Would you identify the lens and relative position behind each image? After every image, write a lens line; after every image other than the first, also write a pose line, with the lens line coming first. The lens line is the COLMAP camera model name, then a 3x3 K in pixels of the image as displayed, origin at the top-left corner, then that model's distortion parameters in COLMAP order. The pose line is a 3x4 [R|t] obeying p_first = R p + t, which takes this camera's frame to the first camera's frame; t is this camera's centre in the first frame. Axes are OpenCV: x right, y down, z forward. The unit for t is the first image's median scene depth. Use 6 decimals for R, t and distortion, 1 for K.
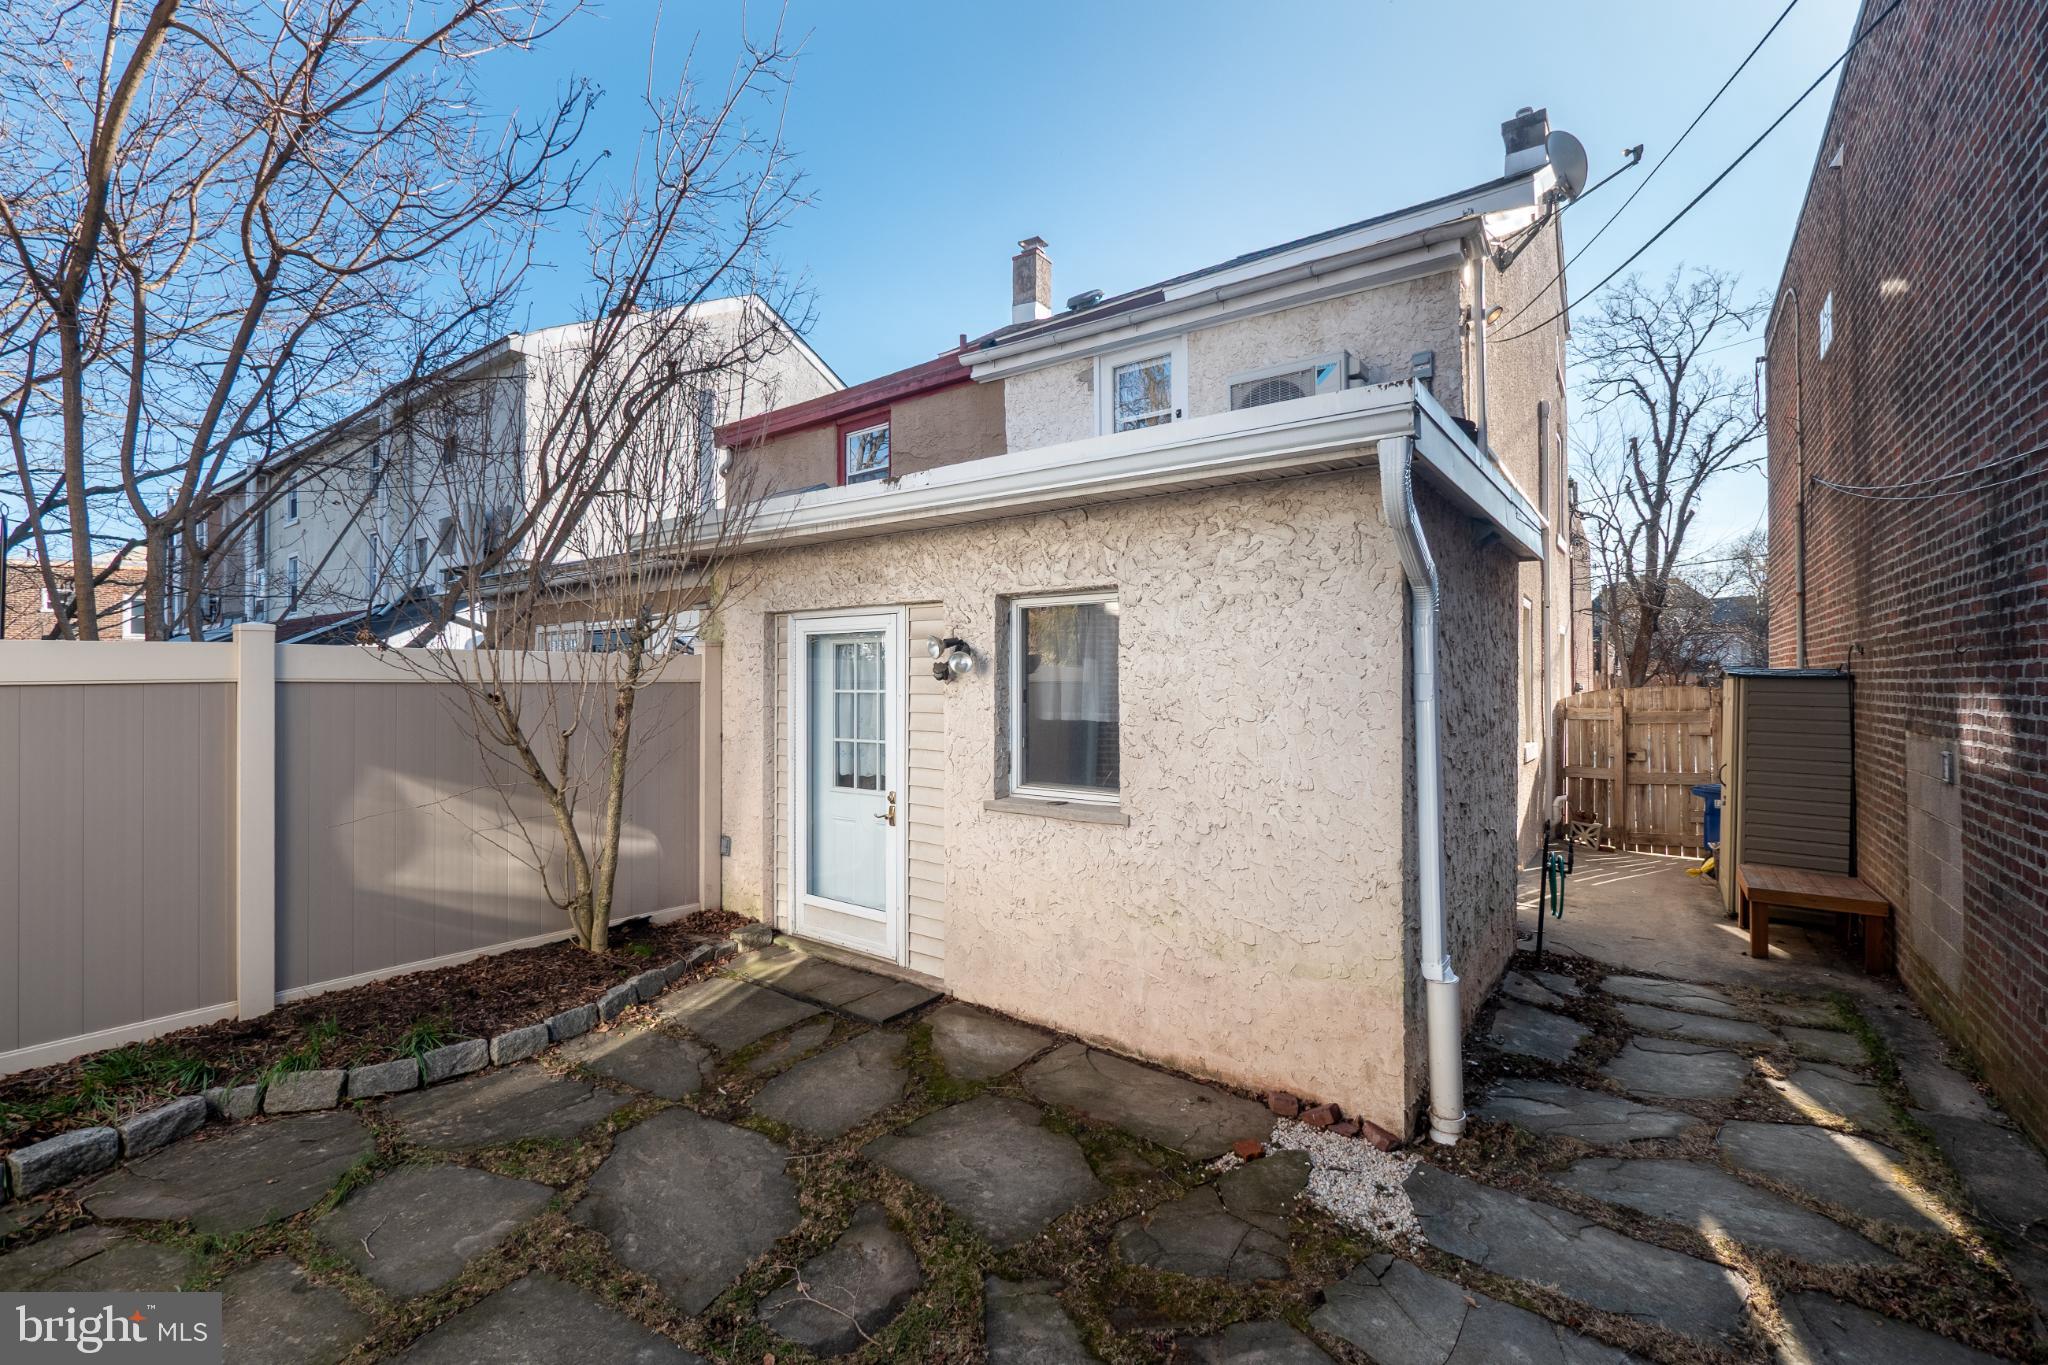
lens RADIAL K [[865.4, 0, 1022.3], [0, 865.4, 684.7], [0, 0, 1]] dist [-0.006681, 0.000389]
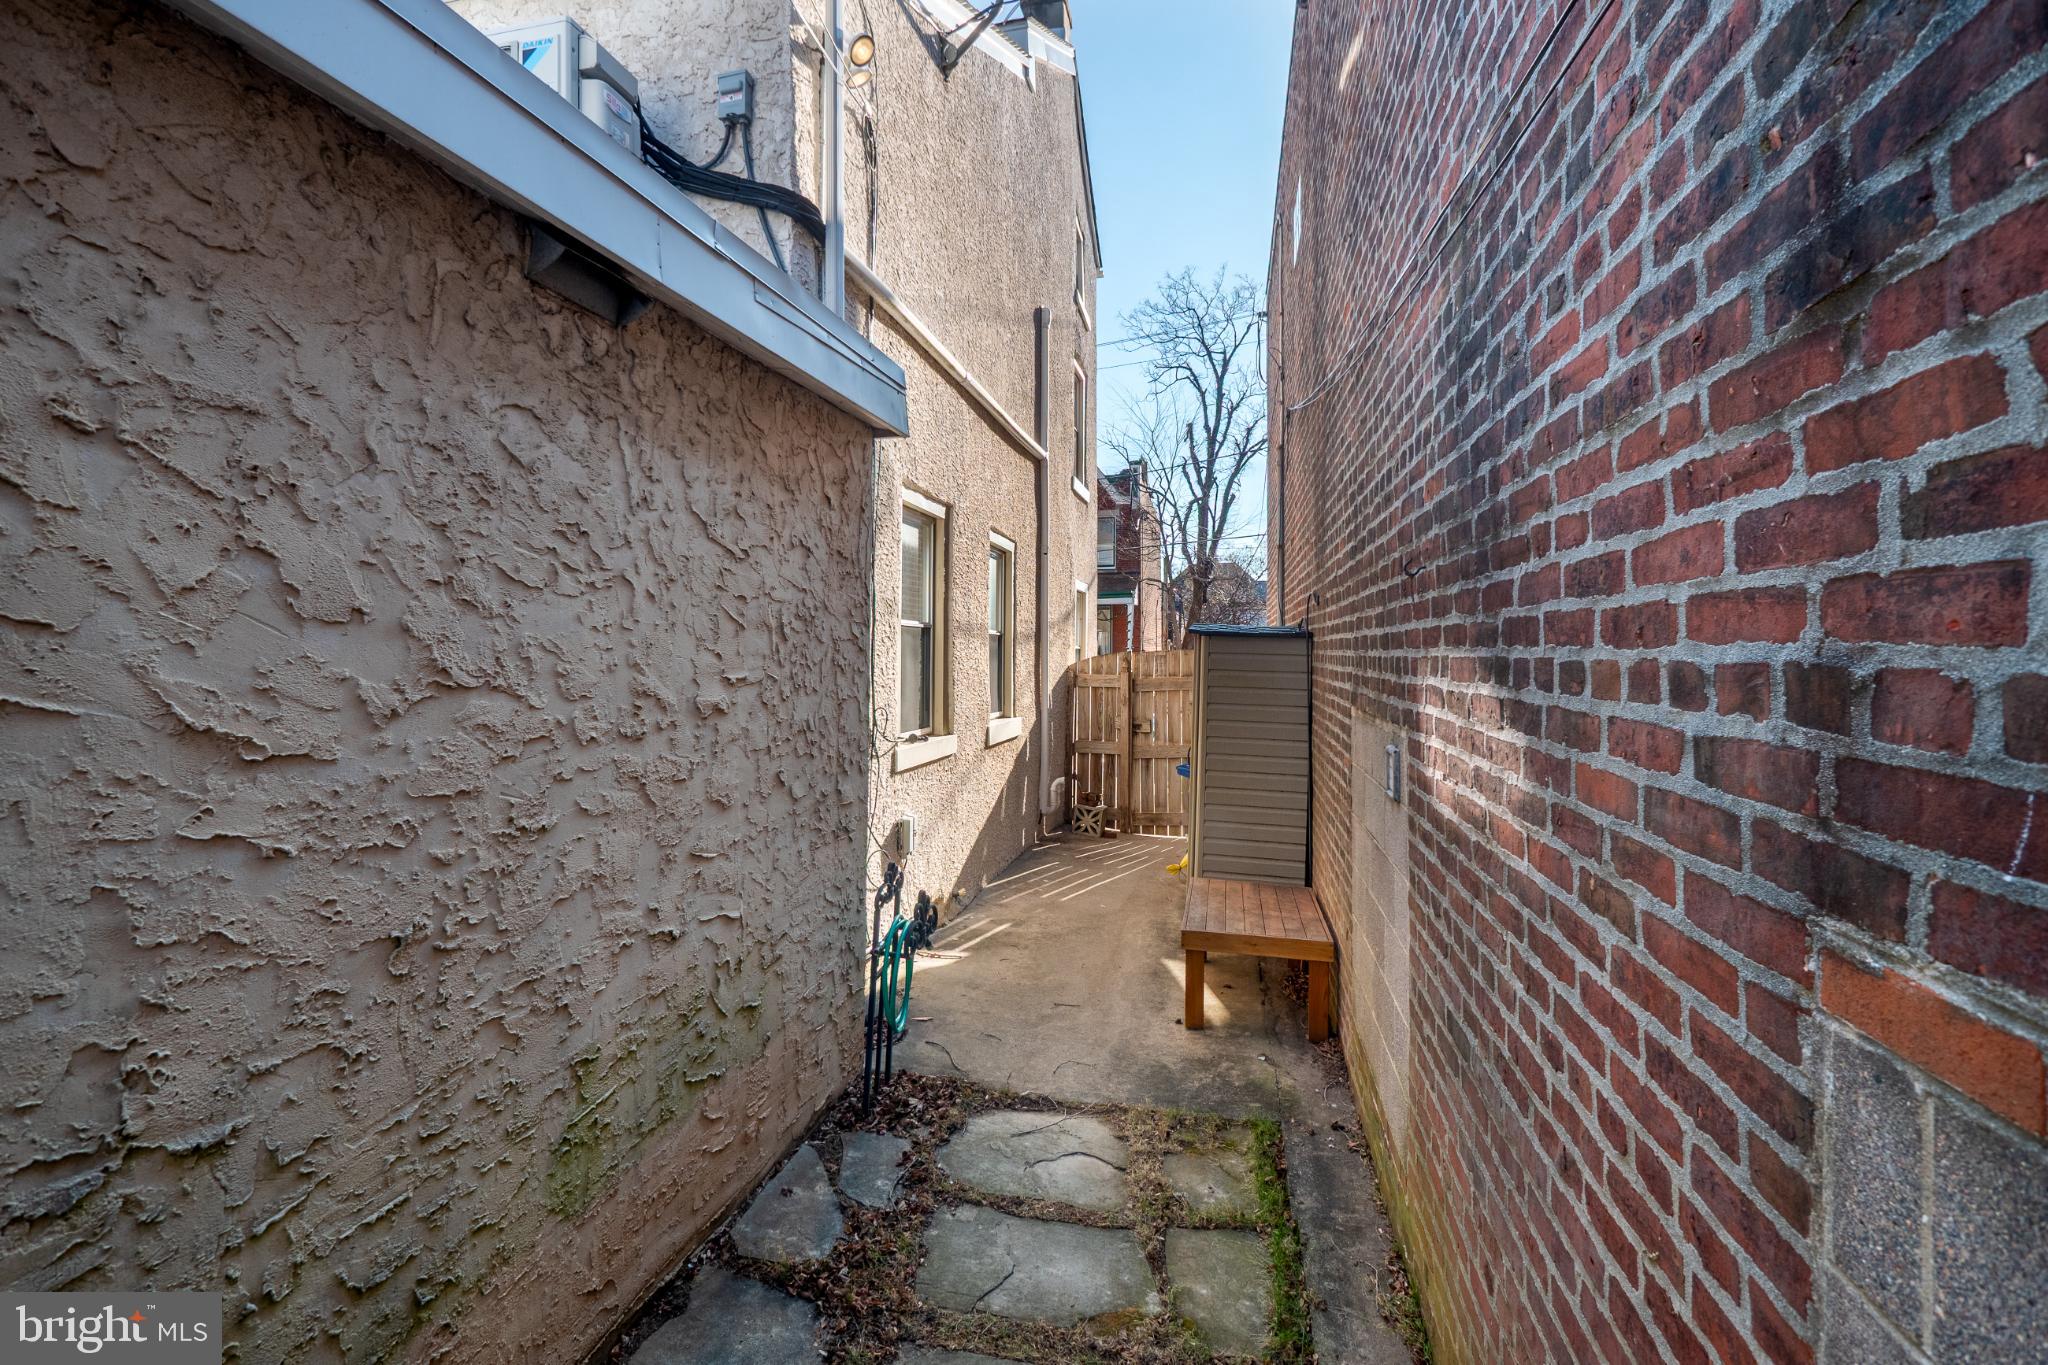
lens RADIAL K [[865.4, 0, 1023.8], [0, 865.4, 665.2], [0, 0, 1]] dist [-0.006681, 0.000389]
pose [[0.918694, -0.002033, 0.394964, 0.402088], [-0.004226, 0.999879, 0.014975, 0.008633], [-0.394946, -0.015427, 0.918575, 0.366428]]
